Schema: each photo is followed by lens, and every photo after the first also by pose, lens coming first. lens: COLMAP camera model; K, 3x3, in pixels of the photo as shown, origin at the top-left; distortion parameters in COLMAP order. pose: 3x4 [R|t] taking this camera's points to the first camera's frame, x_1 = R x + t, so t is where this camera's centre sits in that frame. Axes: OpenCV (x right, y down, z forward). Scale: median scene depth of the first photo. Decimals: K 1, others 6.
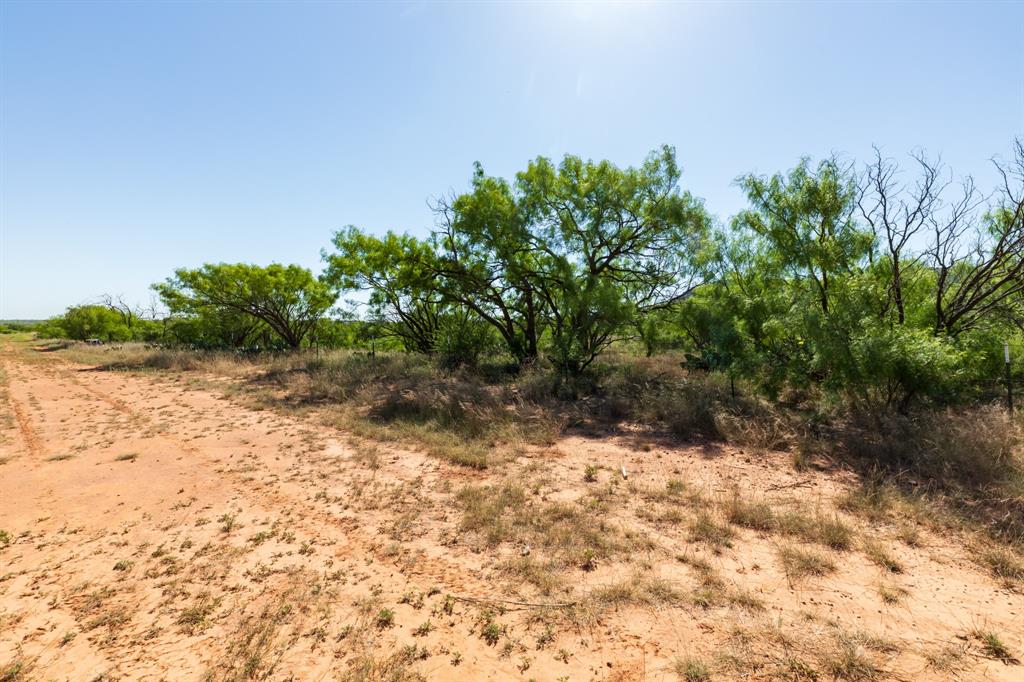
lens RADIAL K [[458.5, 0, 512.0], [0, 458.5, 341.0], [0, 0, 1]] dist [0.001323, -0.000256]
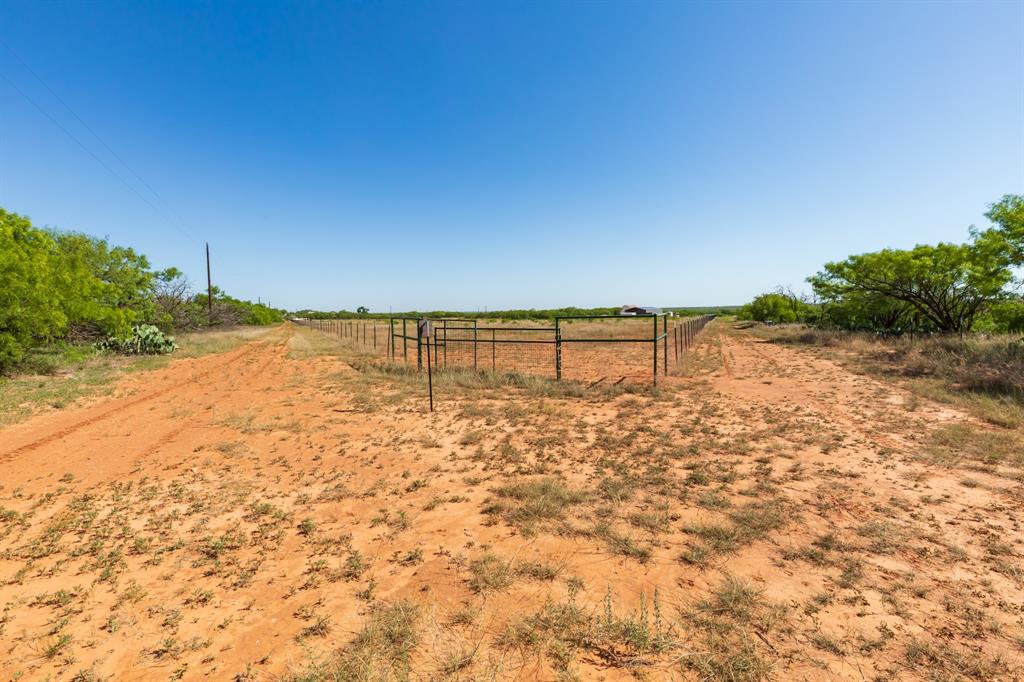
lens RADIAL K [[458.5, 0, 512.0], [0, 458.5, 341.0], [0, 0, 1]] dist [0.001323, -0.000256]
pose [[0.306904, 0.046486, -0.950605, 0.173402], [-0.009901, 0.998908, 0.045652, 0.001451], [0.951689, -0.004599, 0.307029, -0.160264]]
